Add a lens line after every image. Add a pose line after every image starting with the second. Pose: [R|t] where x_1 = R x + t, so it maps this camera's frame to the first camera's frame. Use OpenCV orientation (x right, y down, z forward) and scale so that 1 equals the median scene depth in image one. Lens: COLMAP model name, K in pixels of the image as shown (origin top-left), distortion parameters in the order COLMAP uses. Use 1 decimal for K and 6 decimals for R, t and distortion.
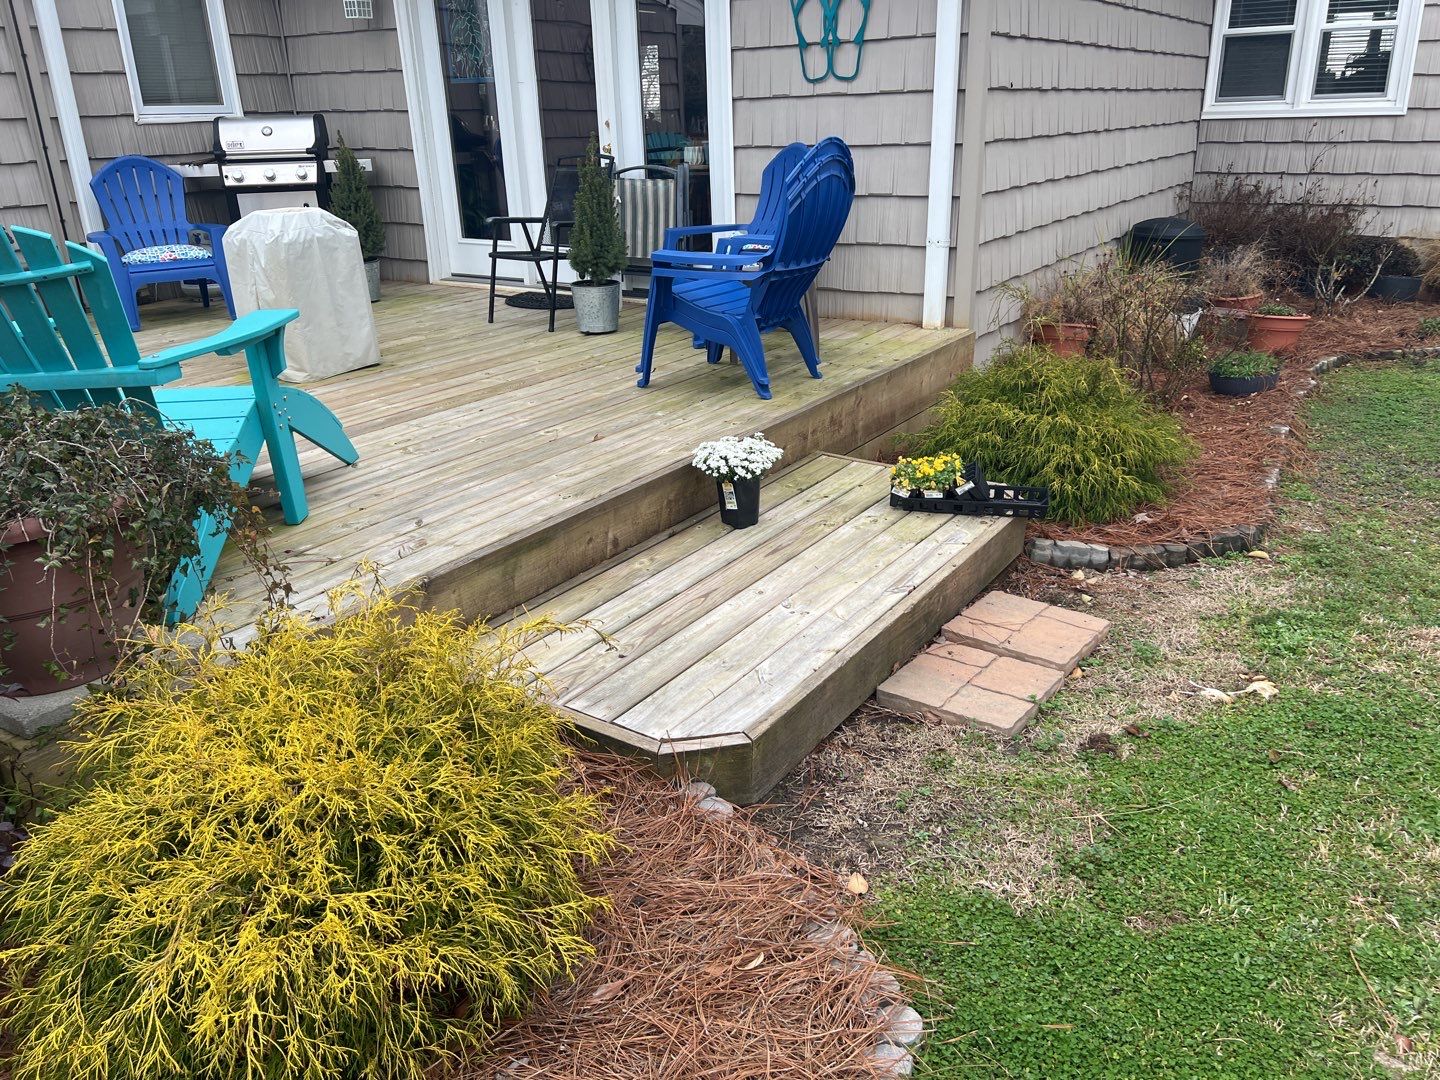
lens RADIAL K [[1072.4, 0, 720.0], [0, 1072.4, 537.3], [0, 0, 1]] dist [0.051912, -0.057472]
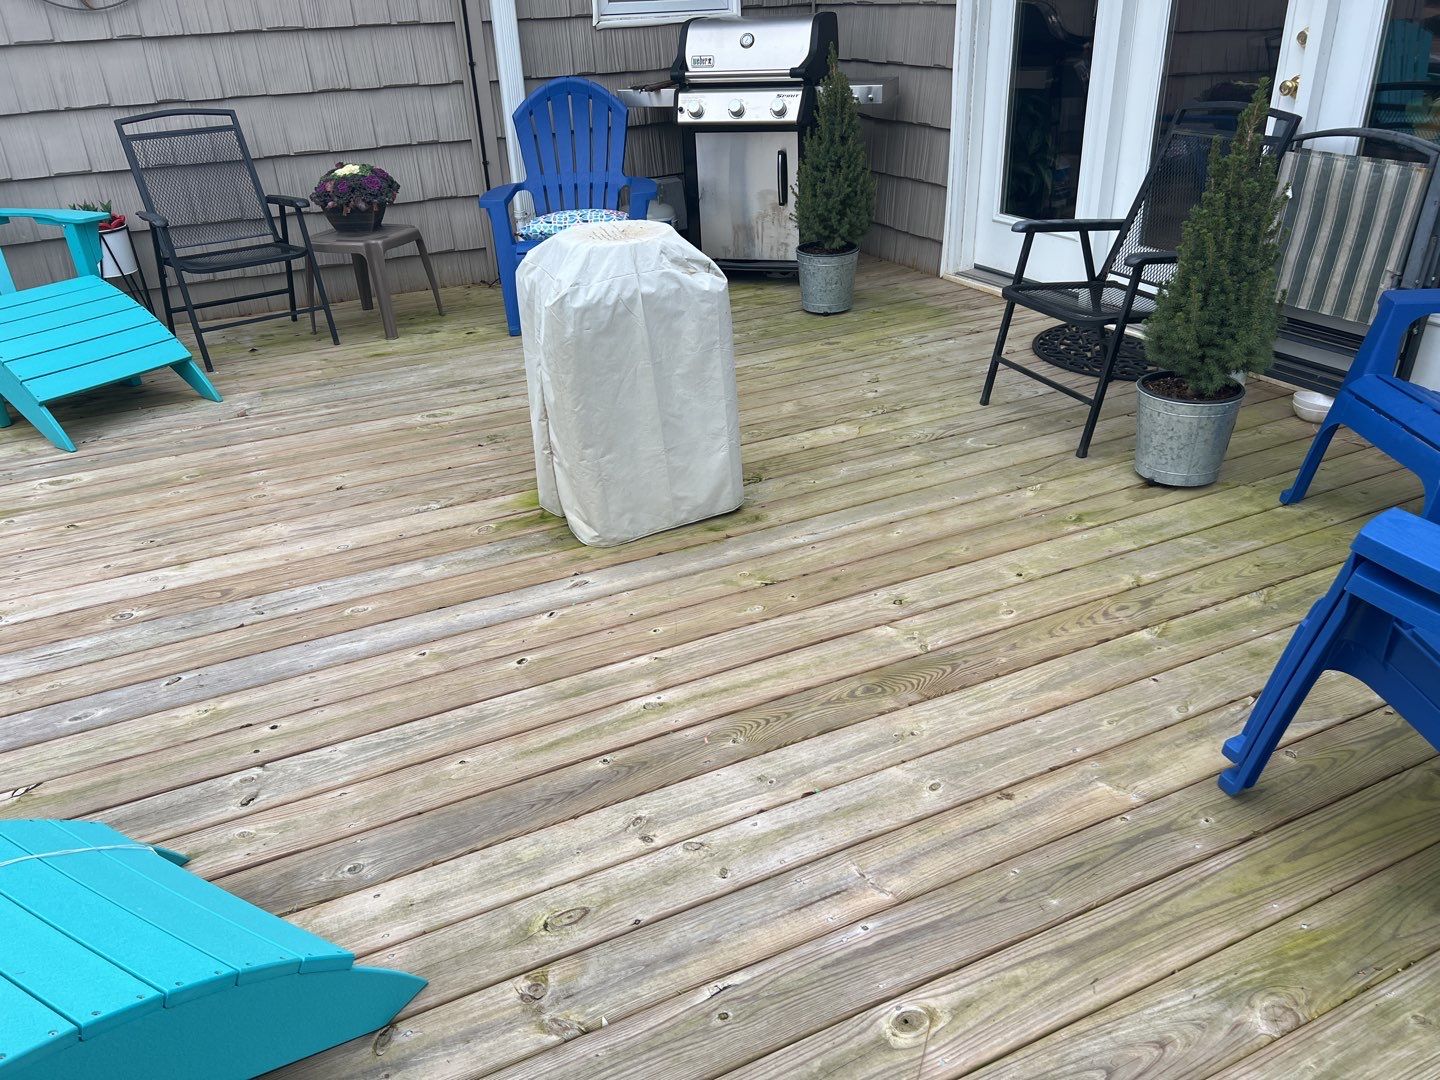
lens RADIAL K [[1072.4, 0, 720.0], [0, 1072.4, 537.3], [0, 0, 1]] dist [0.051912, -0.057472]
pose [[0.858718, 0.226493, -0.459678, -0.049978], [-0.174264, 0.972630, 0.153696, -0.179504], [0.481908, -0.051877, 0.874685, 0.395506]]
